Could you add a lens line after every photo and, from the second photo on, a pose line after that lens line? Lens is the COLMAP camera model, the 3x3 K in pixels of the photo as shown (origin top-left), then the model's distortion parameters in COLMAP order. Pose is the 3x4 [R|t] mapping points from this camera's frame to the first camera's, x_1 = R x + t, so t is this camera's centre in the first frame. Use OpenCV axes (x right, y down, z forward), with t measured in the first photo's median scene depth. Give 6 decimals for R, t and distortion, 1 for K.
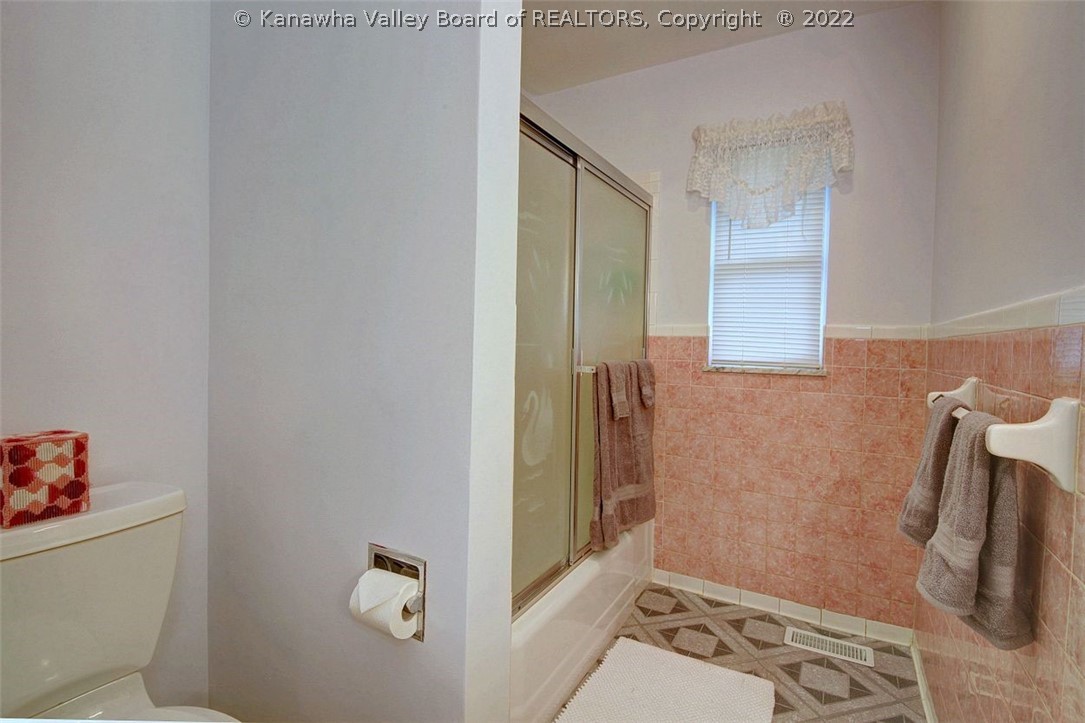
lens RADIAL K [[526.6, 0, 534.7], [0, 526.6, 356.2], [0, 0, 1]] dist [0.015940, -0.013633]
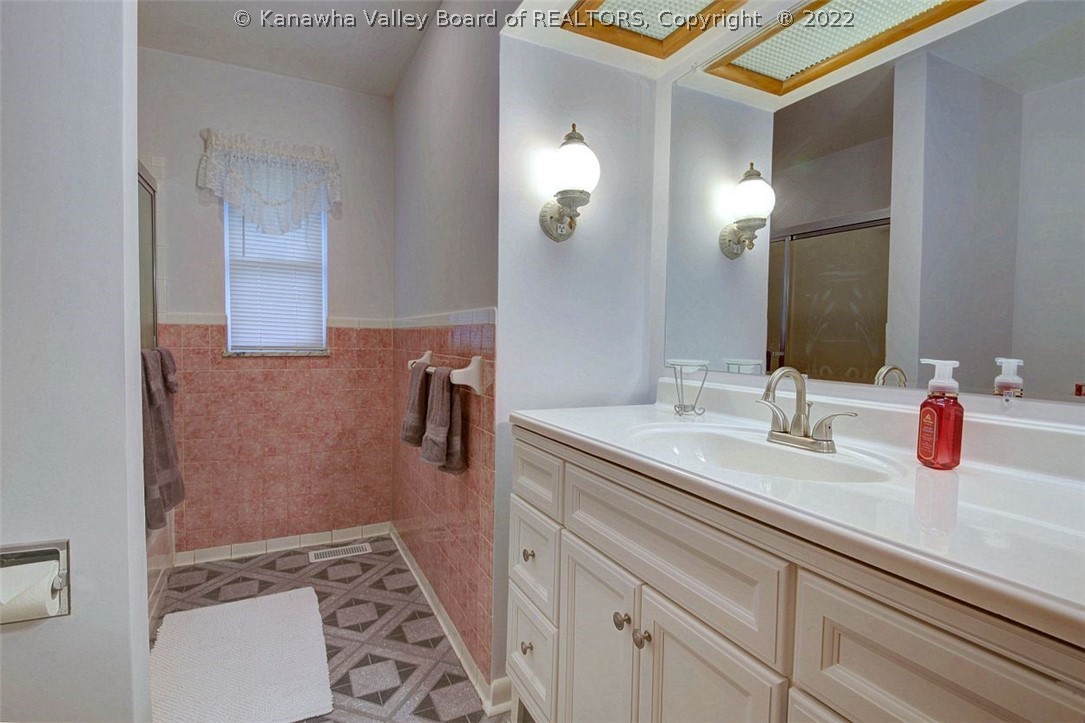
lens RADIAL K [[542.7, 0, 541.3], [0, 542.7, 357.9], [0, 0, 1]] dist [-0.002344, -0.000951]
pose [[0.553787, -0.042530, 0.831572, -0.283423], [0.019110, 0.999081, 0.038370, 0.000549], [-0.832439, -0.005357, 0.554090, -0.193425]]
